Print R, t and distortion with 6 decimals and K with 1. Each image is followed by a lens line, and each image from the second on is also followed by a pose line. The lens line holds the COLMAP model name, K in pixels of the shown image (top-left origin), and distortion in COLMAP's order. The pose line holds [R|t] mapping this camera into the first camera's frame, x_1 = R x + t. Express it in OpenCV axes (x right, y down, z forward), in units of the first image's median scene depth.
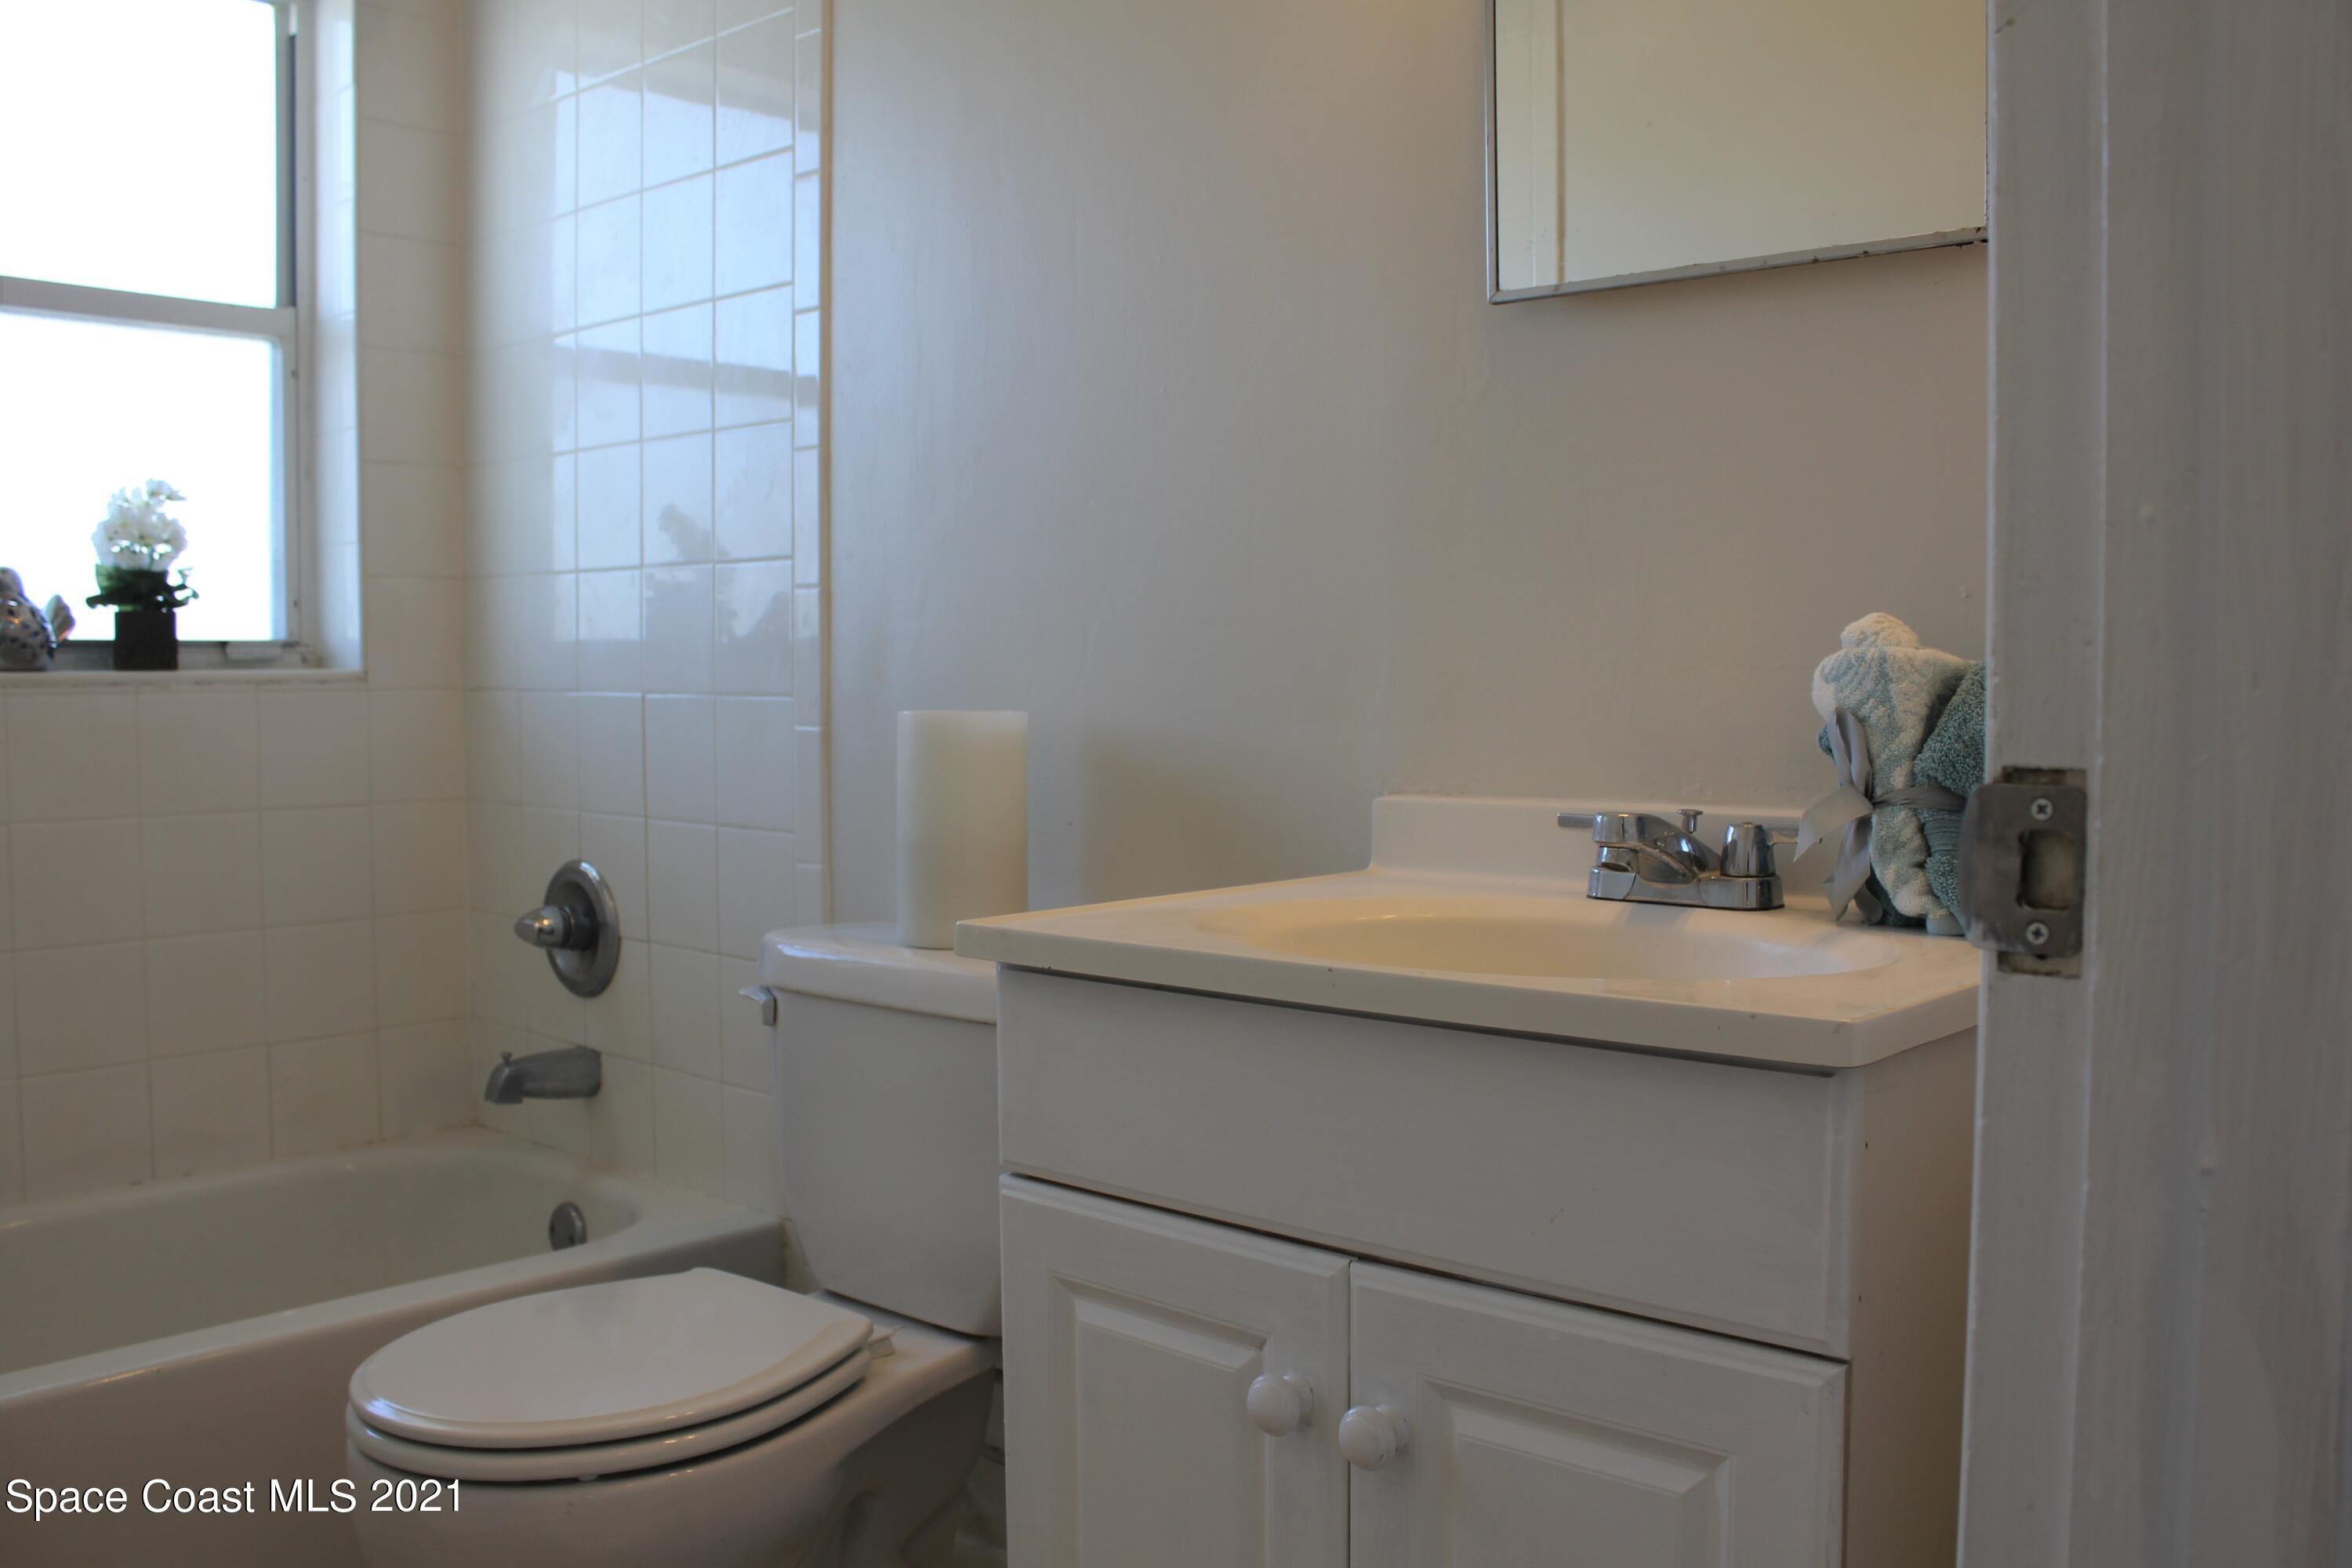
lens RADIAL K [[2007.1, 0, 1176.0], [0, 2007.1, 784.0], [0, 0, 1]] dist [-0.165098, 0.126412]
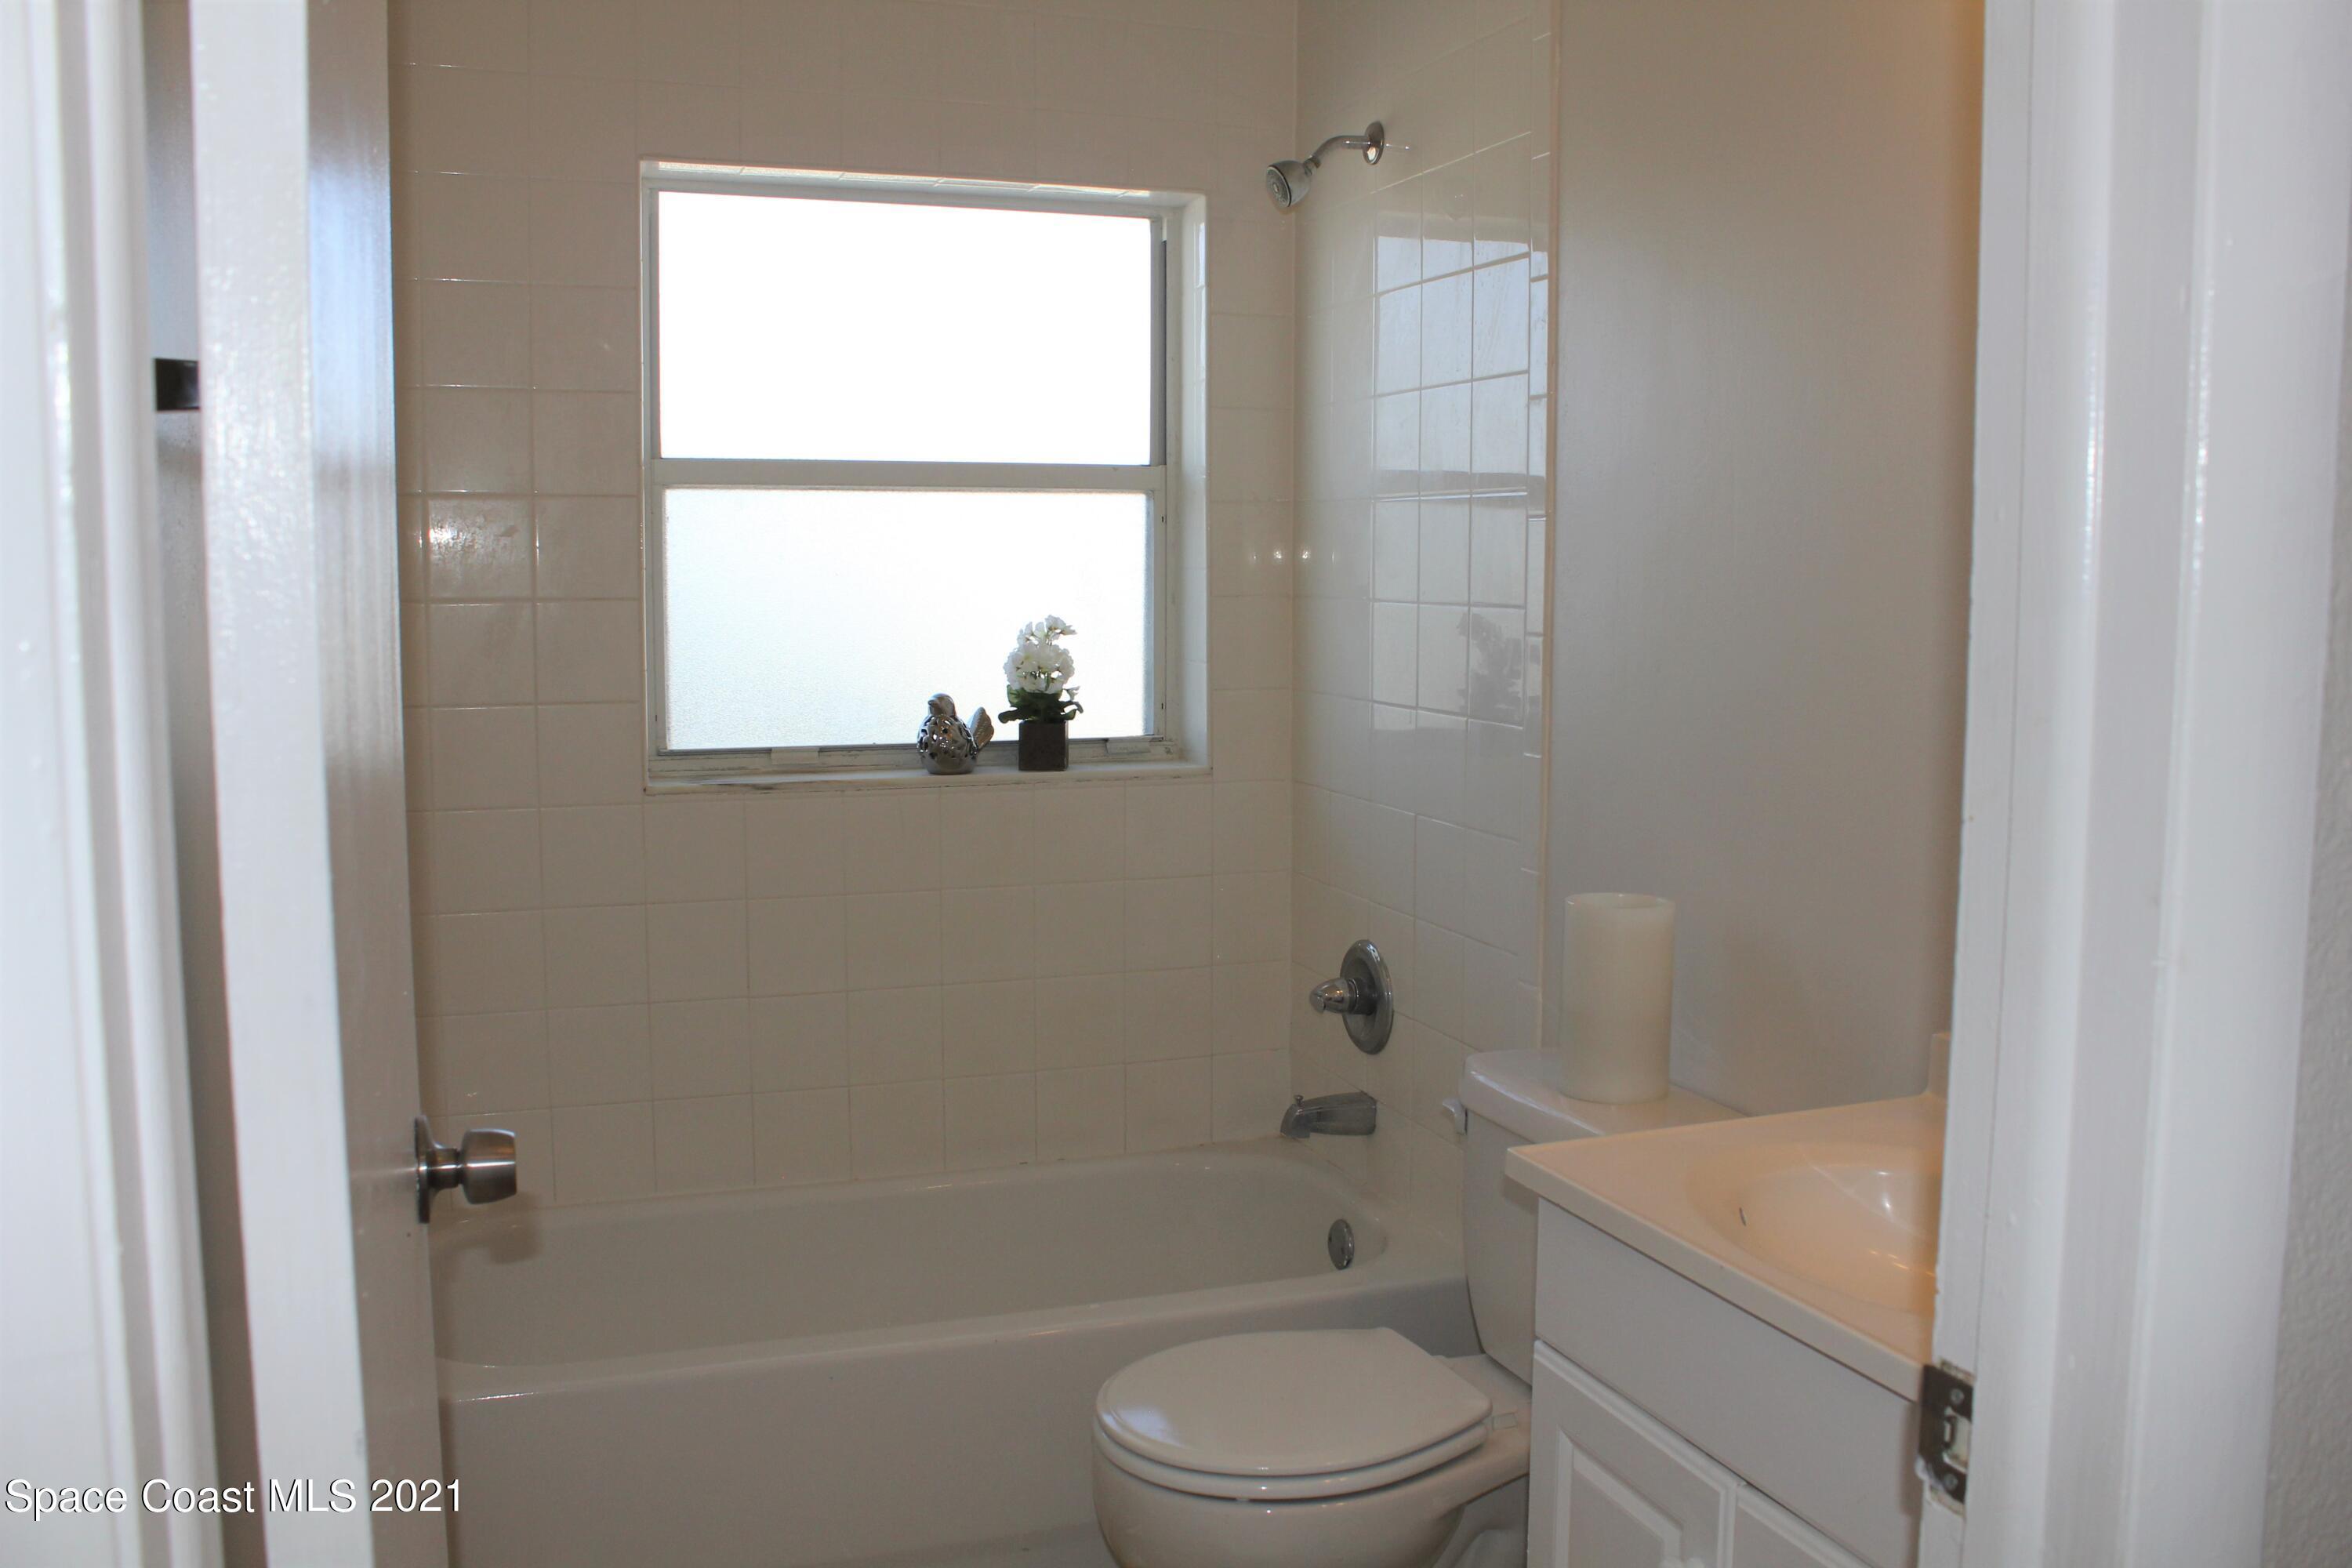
lens RADIAL K [[1962.8, 0, 1127.7], [0, 1962.8, 777.5], [0, 0, 1]] dist [-0.192630, 0.162504]
pose [[0.874503, 0.049378, -0.482499, 0.142550], [-0.025271, 0.998092, 0.056340, -0.126423], [0.484361, -0.037077, 0.874082, -0.108491]]
